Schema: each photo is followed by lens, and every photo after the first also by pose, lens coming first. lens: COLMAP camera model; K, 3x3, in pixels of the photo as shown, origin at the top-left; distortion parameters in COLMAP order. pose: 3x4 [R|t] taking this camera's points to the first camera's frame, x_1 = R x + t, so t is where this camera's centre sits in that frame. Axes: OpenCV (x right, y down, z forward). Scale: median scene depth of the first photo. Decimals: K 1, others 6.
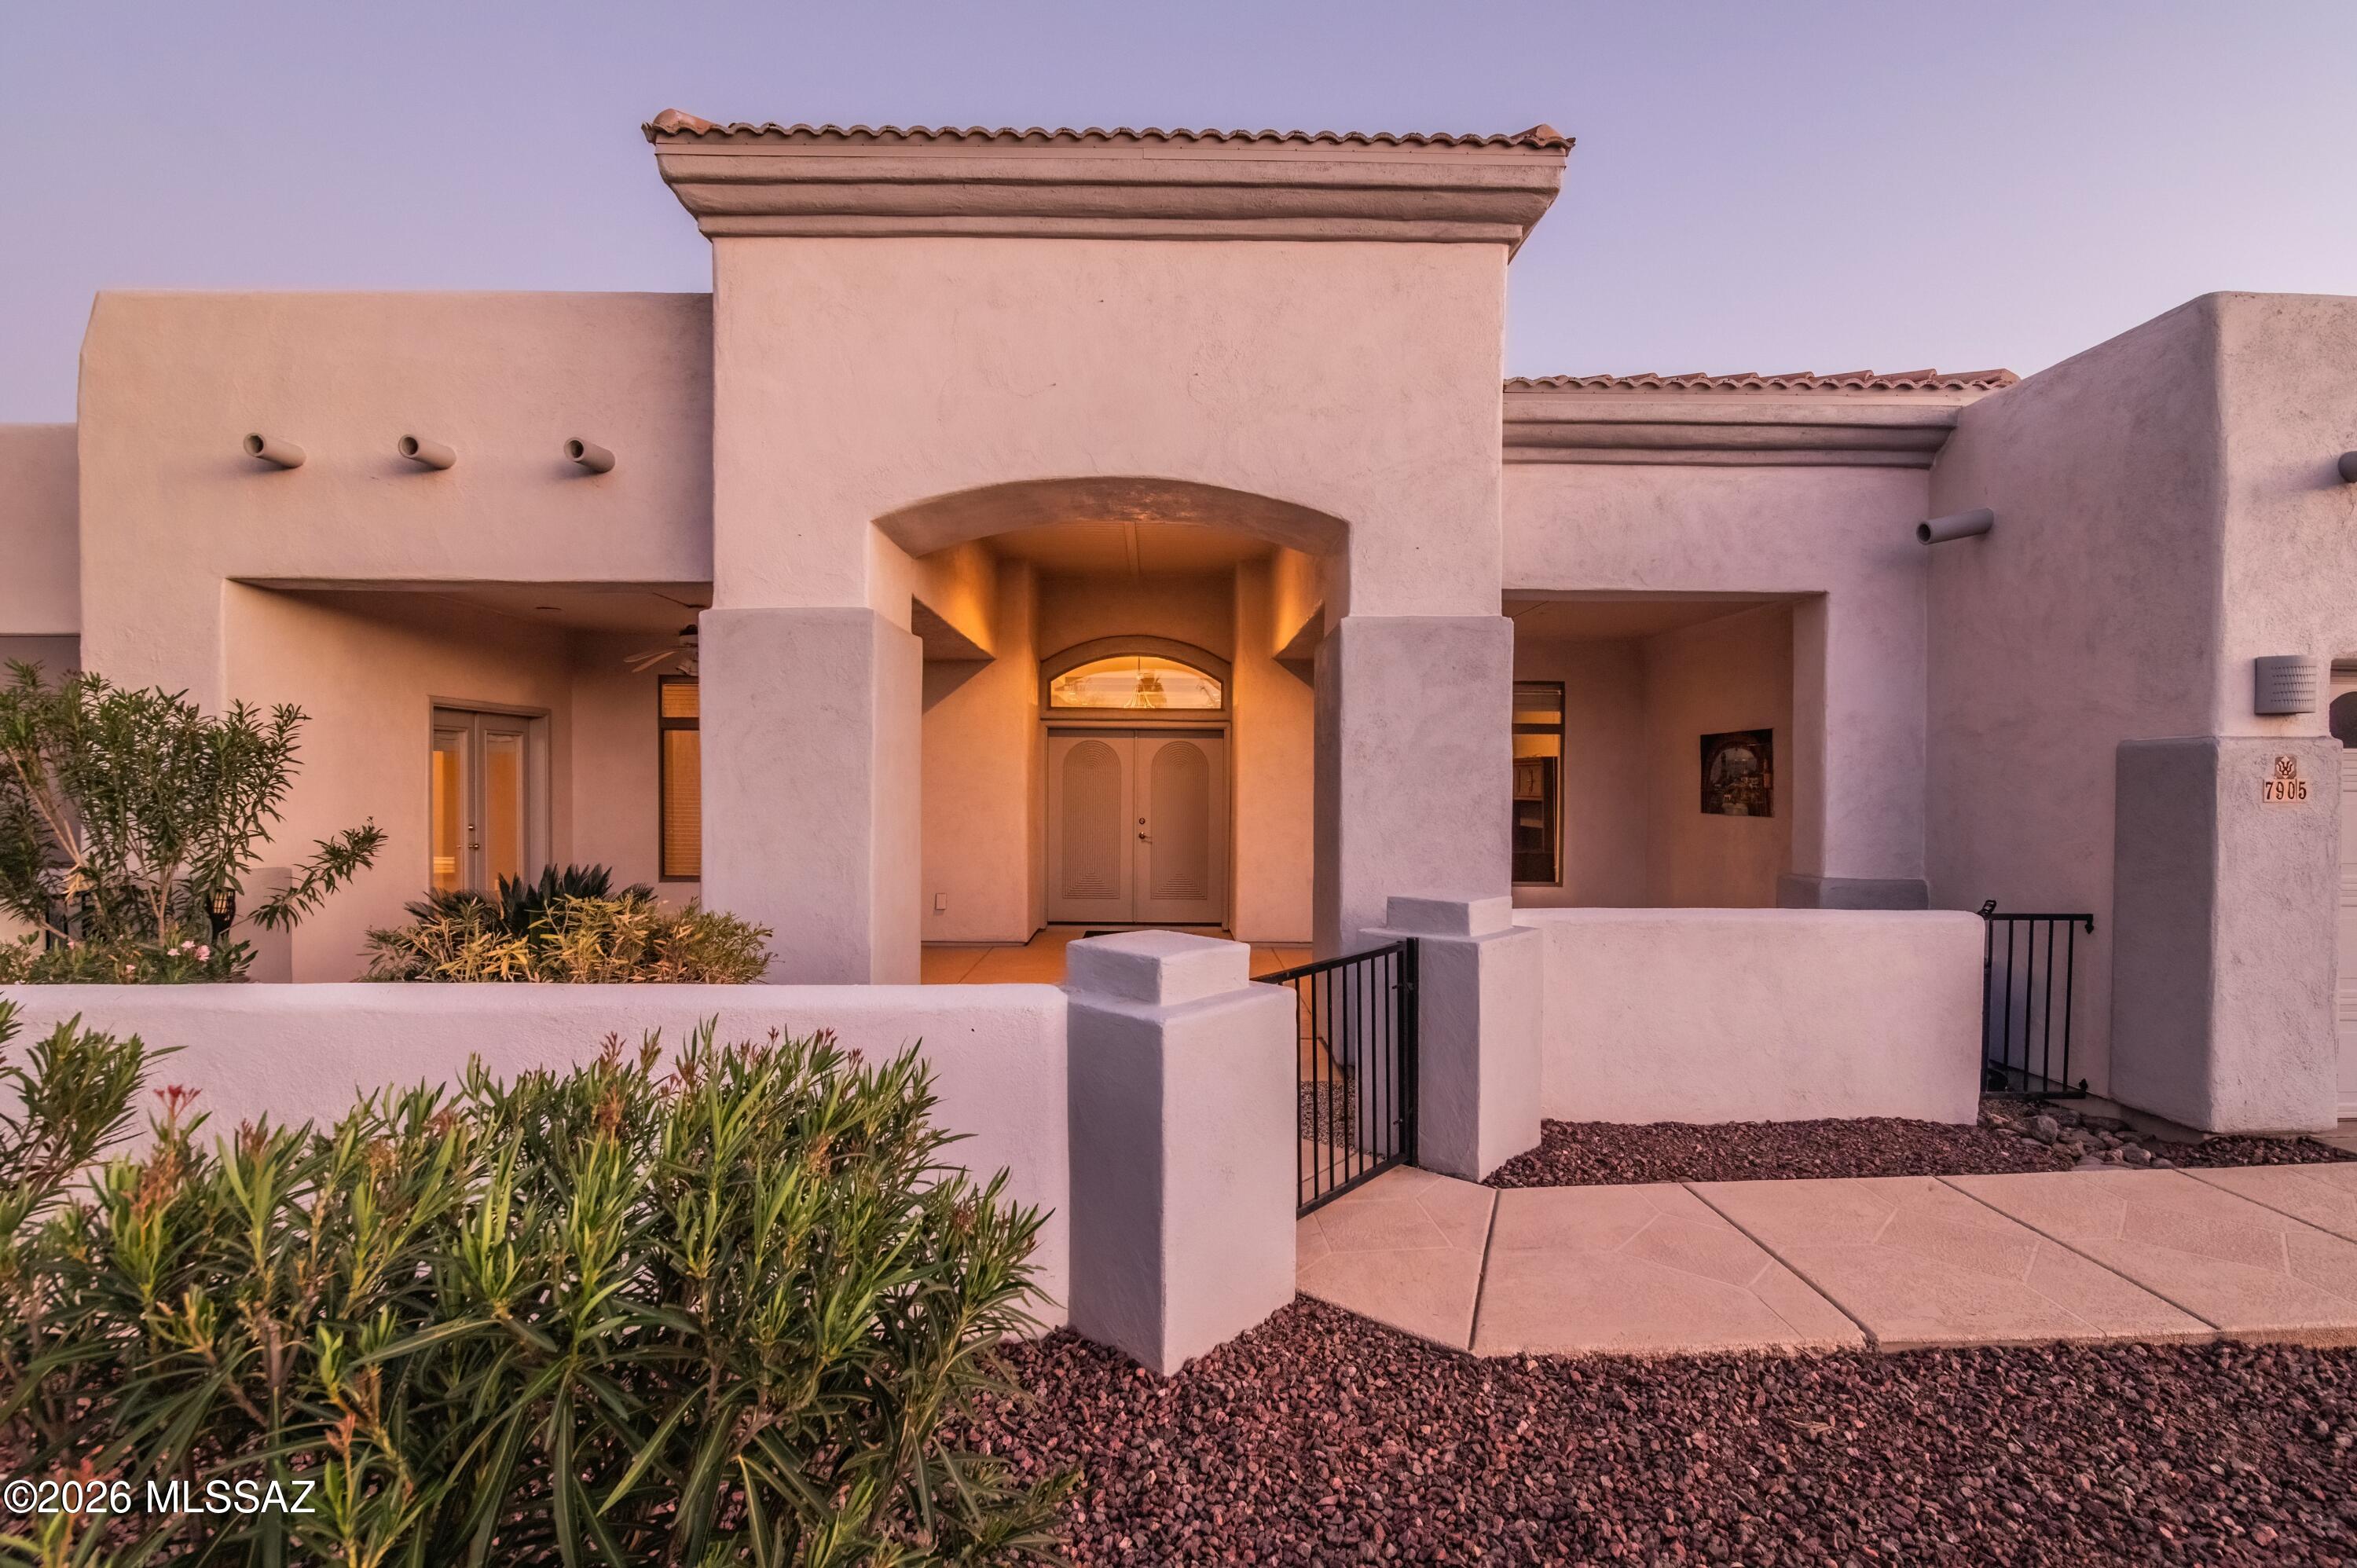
lens RADIAL K [[1074.9, 0, 1183.7], [0, 1074.9, 791.0], [0, 0, 1]] dist [-0.025149, 0.004004]
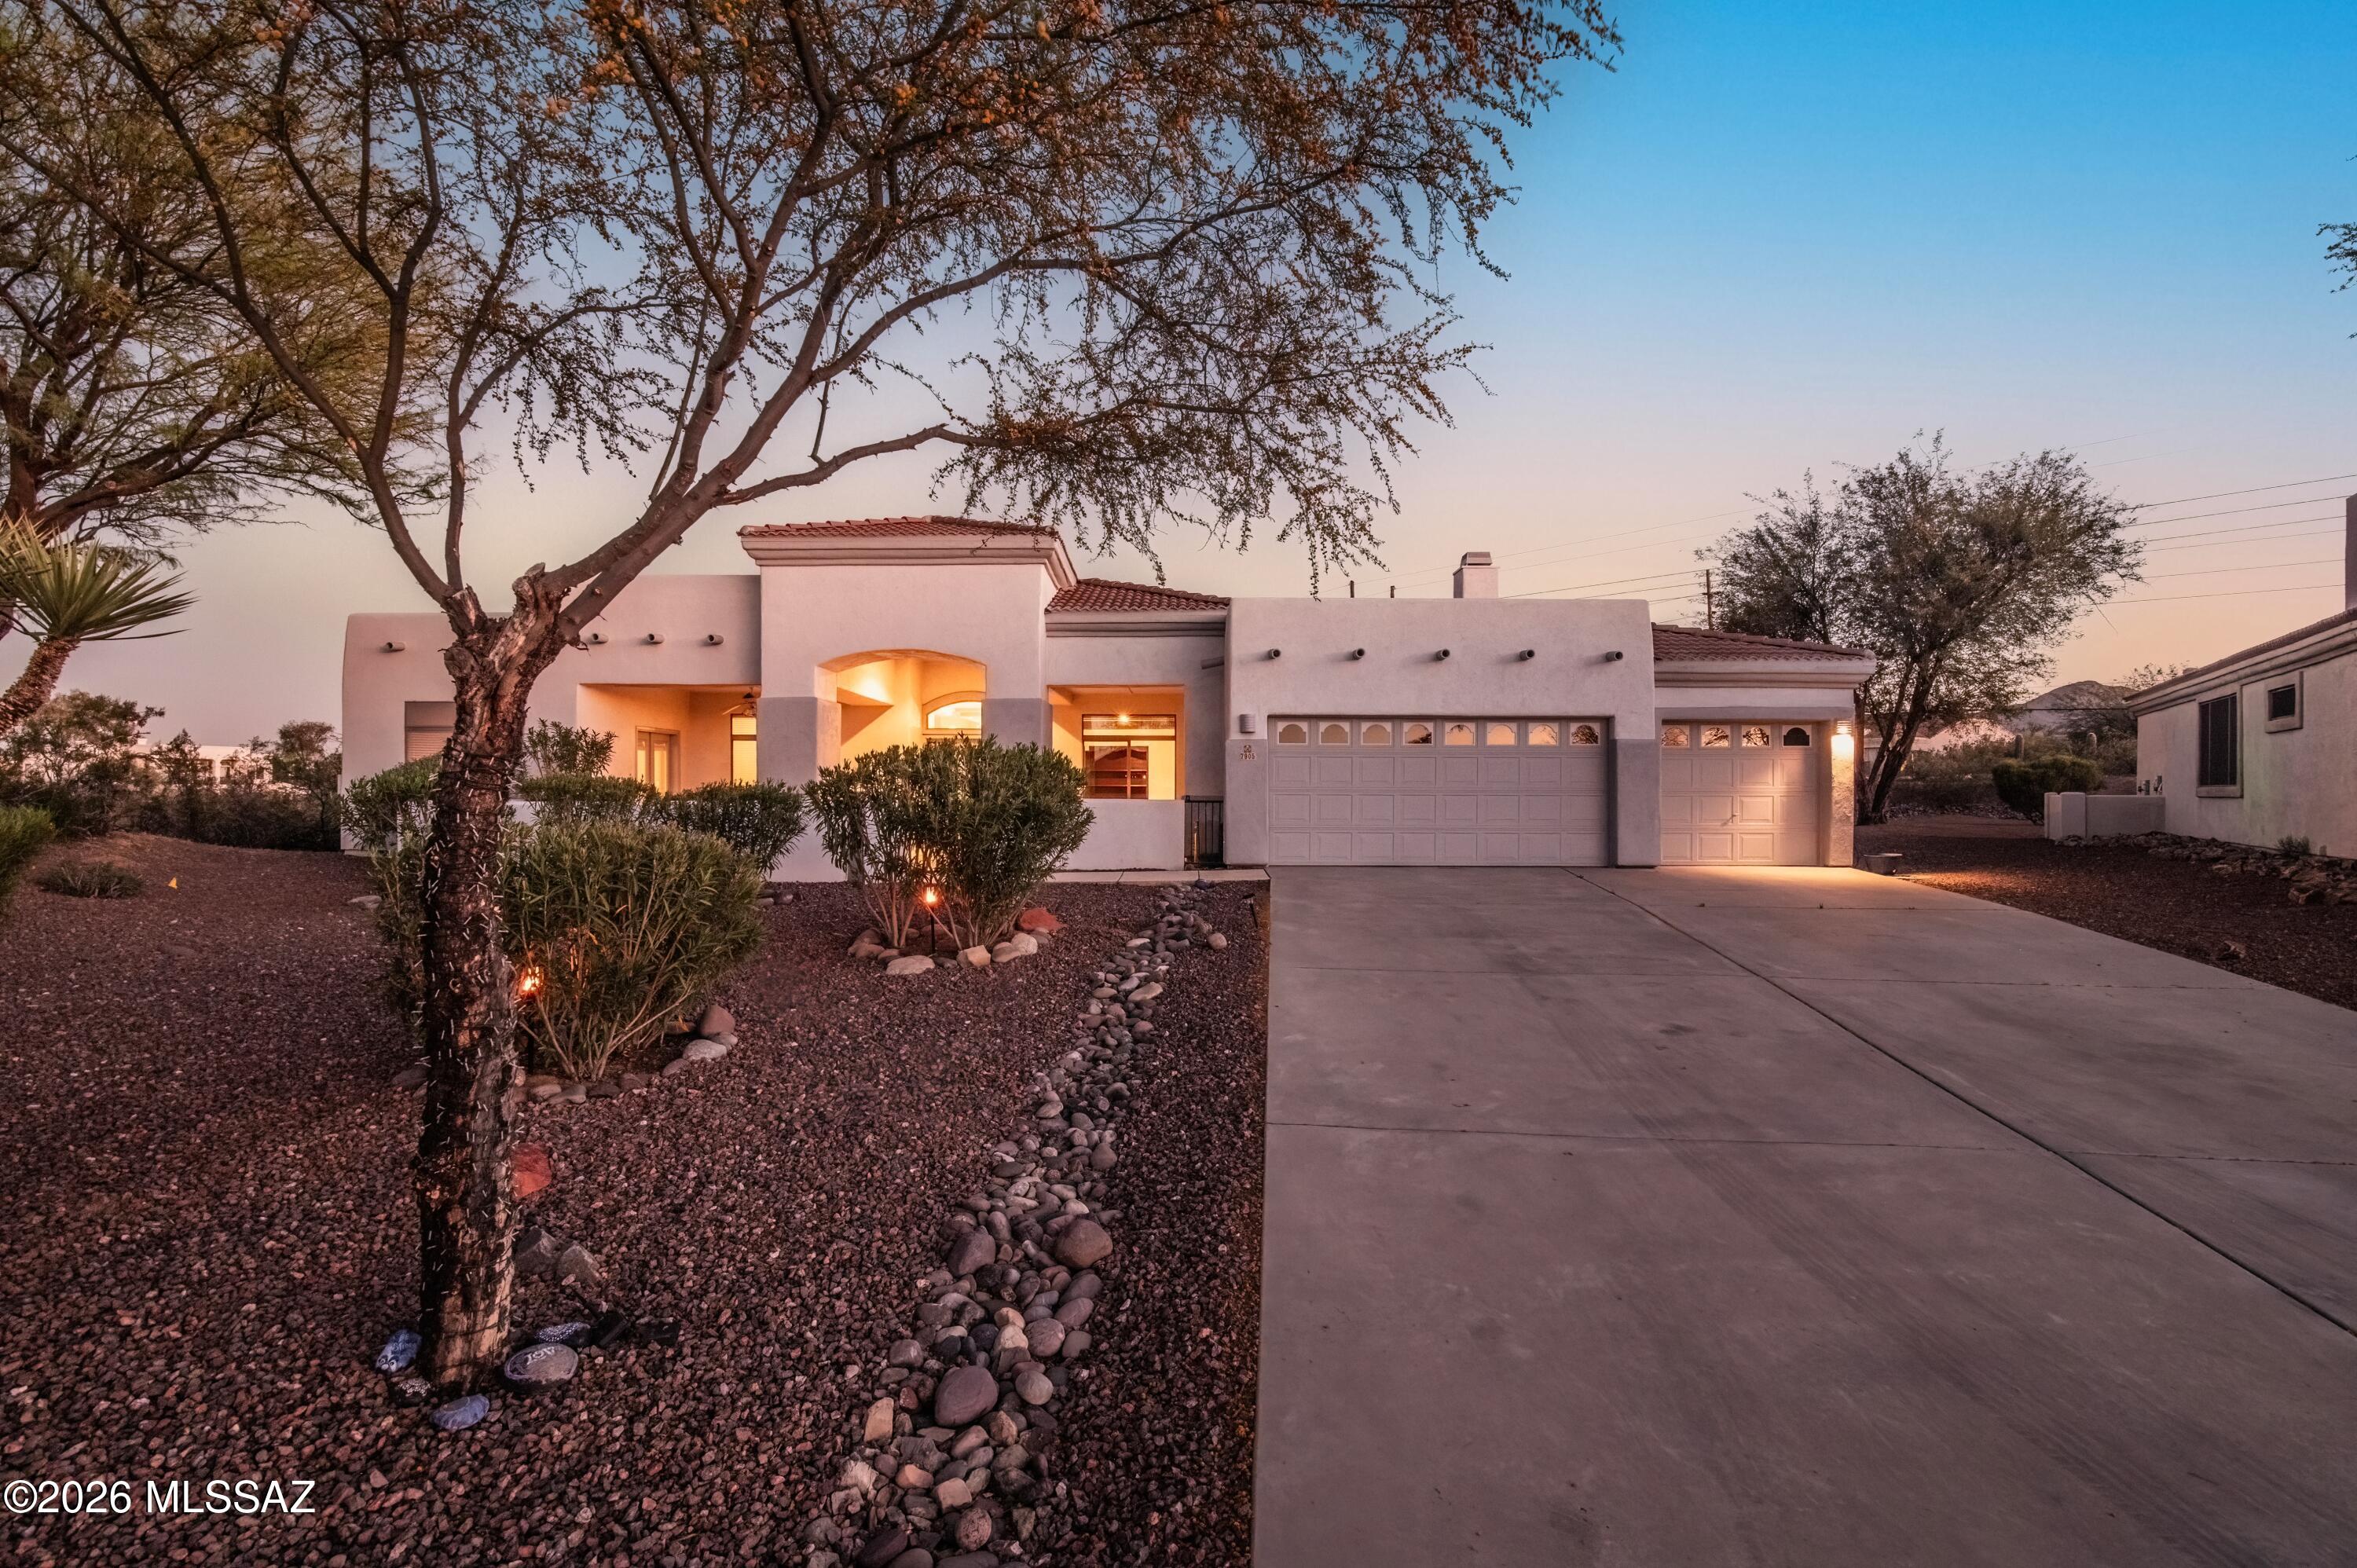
lens RADIAL K [[1074.9, 0, 1183.7], [0, 1074.9, 791.0], [0, 0, 1]] dist [-0.025149, 0.004004]
pose [[0.999879, -0.003759, -0.015106, 0.733673], [0.003584, 0.999927, -0.011579, 0.116585], [0.015148, 0.011523, 0.999819, -1.841904]]
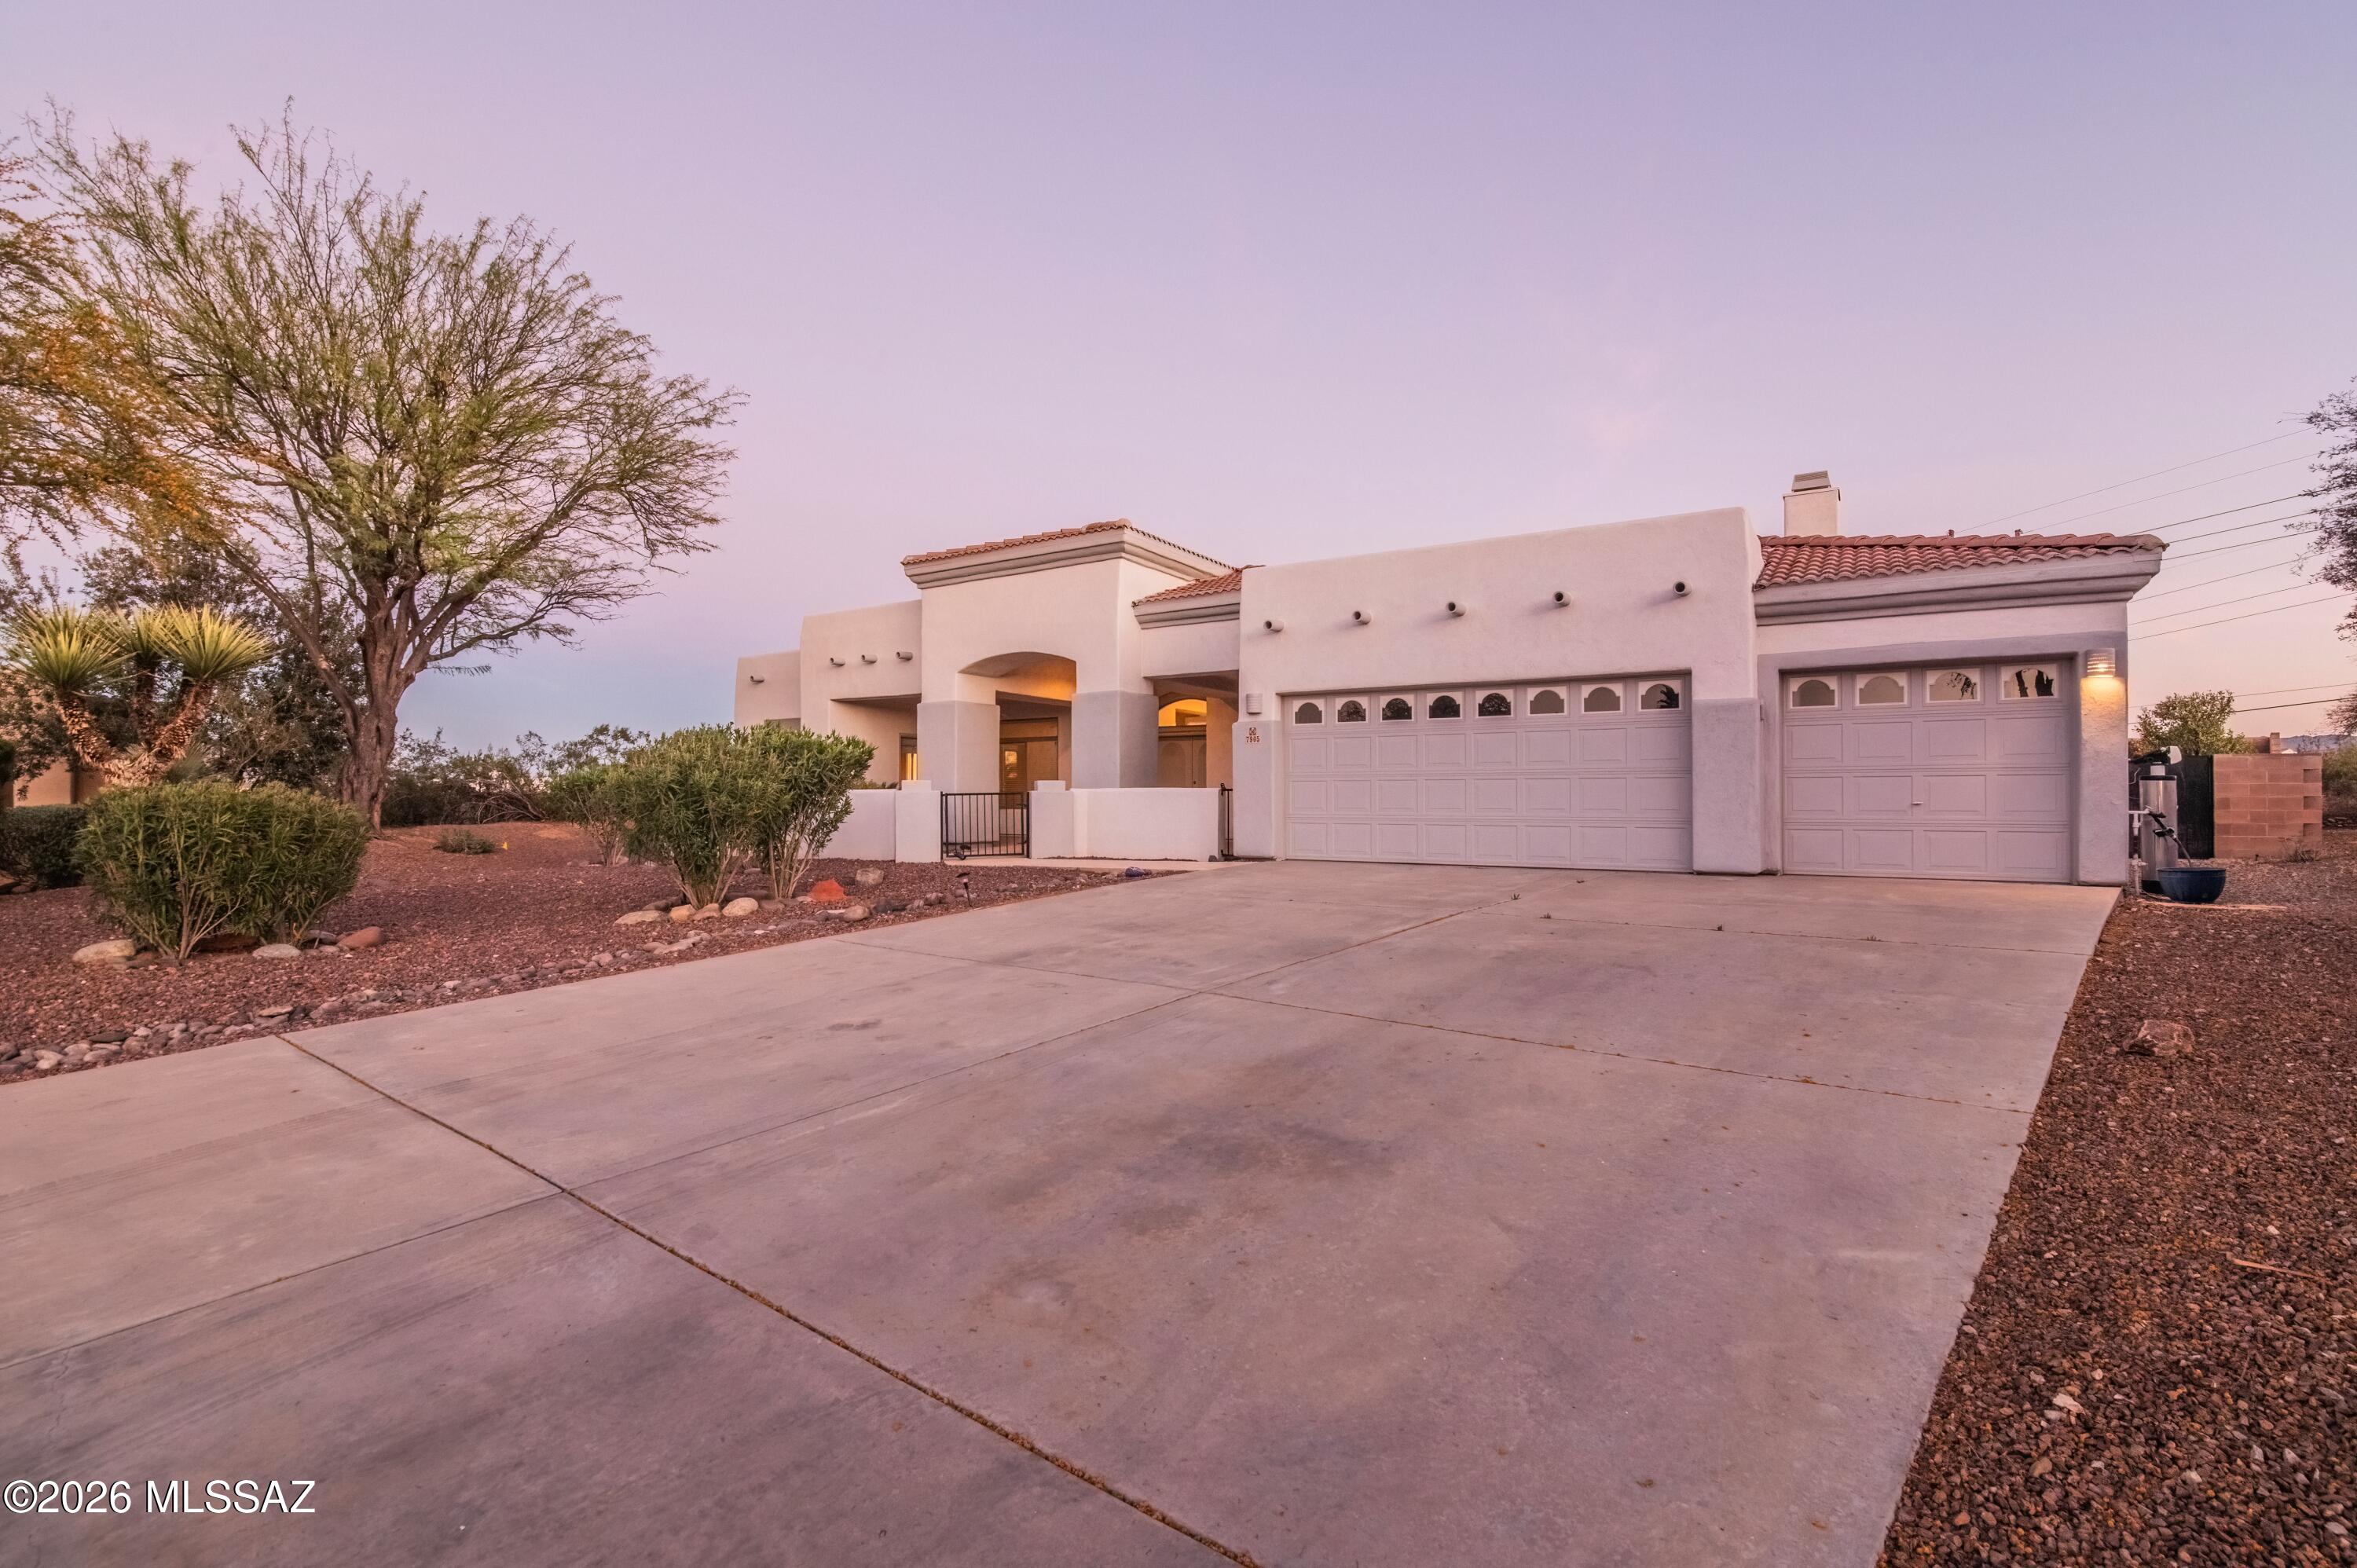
lens RADIAL K [[1074.9, 0, 1183.7], [0, 1074.9, 791.0], [0, 0, 1]] dist [-0.025149, 0.004004]
pose [[0.836708, -0.010535, -0.547549, 2.063867], [-0.000378, 0.999804, -0.019815, 0.166421], [0.547650, 0.016787, 0.836539, -1.327440]]
